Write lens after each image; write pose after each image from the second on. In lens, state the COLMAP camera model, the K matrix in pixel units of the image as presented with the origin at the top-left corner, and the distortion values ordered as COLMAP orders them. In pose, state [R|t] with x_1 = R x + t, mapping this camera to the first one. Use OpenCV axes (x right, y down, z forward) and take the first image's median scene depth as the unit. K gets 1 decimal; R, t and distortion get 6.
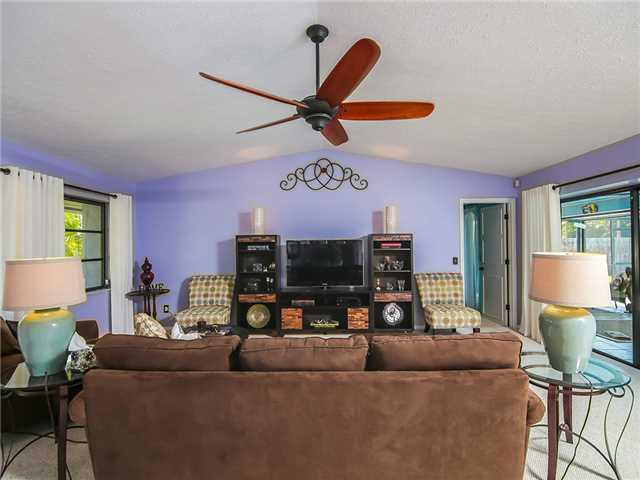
lens RADIAL K [[331.4, 0, 324.7], [0, 331.4, 243.1], [0, 0, 1]] dist [0.001348, 0.001306]
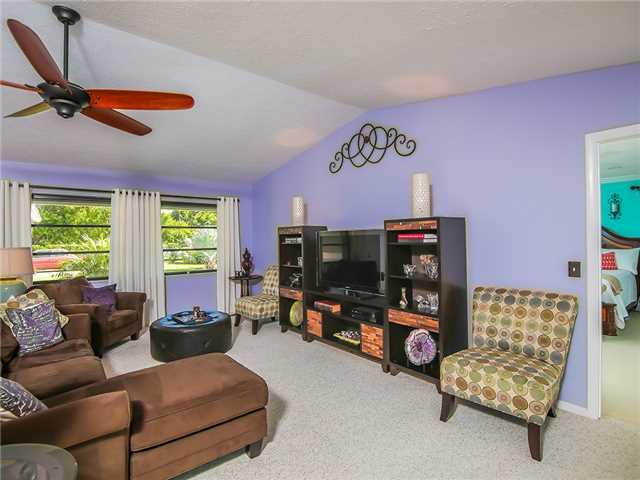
lens RADIAL K [[331.4, 0, 321.8], [0, 331.4, 240.4], [0, 0, 1]] dist [0.001348, 0.001306]
pose [[0.648862, 0.004346, -0.760894, 0.543198], [0.006555, 0.999915, 0.011302, 0.004887], [0.760878, -0.012321, 0.648778, 0.442630]]
